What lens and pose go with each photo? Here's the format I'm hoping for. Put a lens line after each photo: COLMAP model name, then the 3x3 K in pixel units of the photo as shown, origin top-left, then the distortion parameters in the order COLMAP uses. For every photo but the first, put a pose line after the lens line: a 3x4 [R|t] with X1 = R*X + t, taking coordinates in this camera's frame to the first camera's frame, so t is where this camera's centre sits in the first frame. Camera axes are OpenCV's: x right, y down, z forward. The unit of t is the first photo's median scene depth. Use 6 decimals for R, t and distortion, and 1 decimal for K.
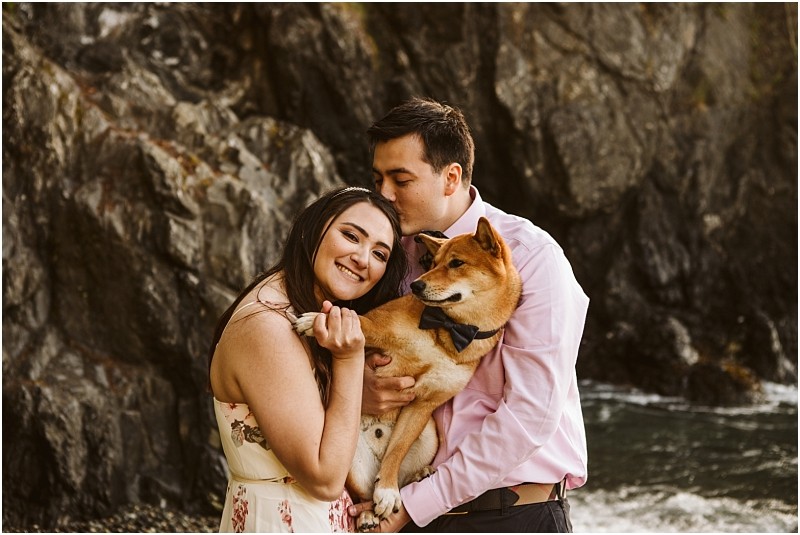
lens RADIAL K [[1092.3, 0, 398.0], [0, 1092.3, 257.2], [0, 0, 1]] dist [0.032571, -0.002367]
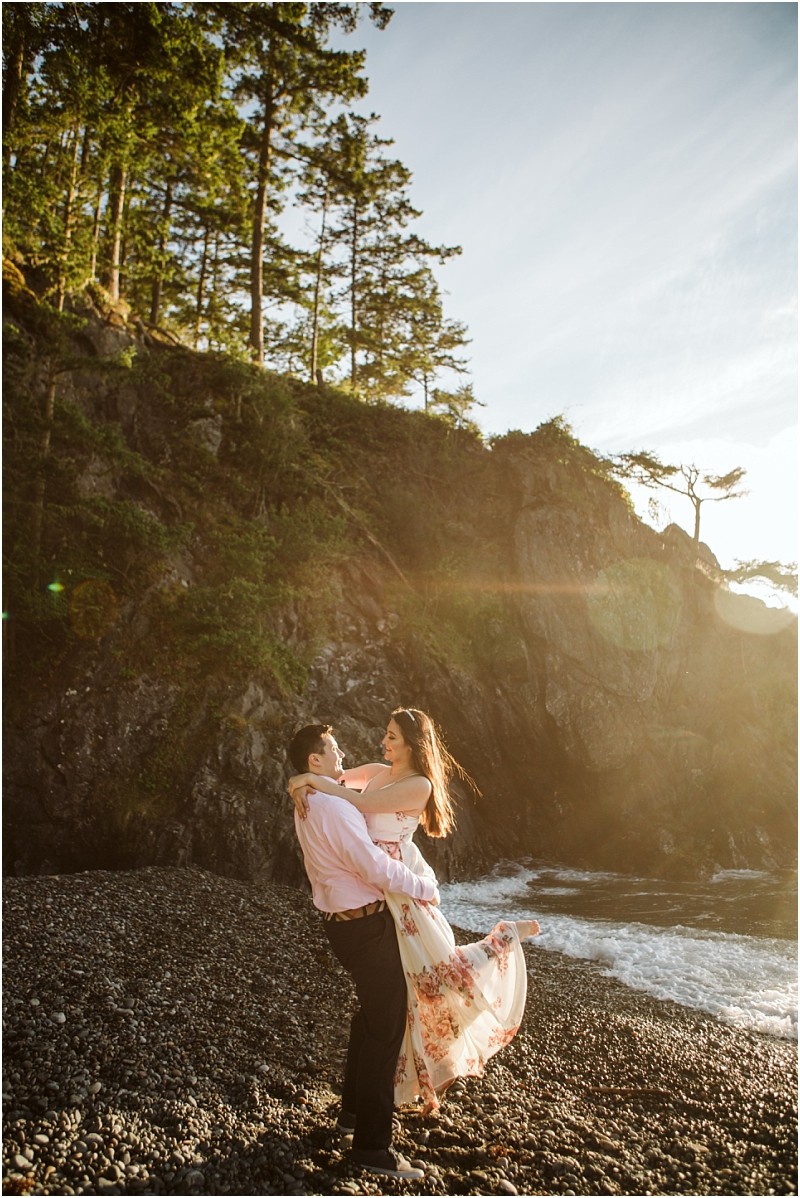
lens RADIAL K [[819.7, 0, 385.7], [0, 819.7, 597.7], [0, 0, 1]] dist [-0.112895, 0.082035]
pose [[0.956494, -0.065158, -0.284383, 0.281120], [-0.004920, 0.971001, -0.239024, 0.007665], [0.291710, 0.230024, 0.928436, -0.542326]]
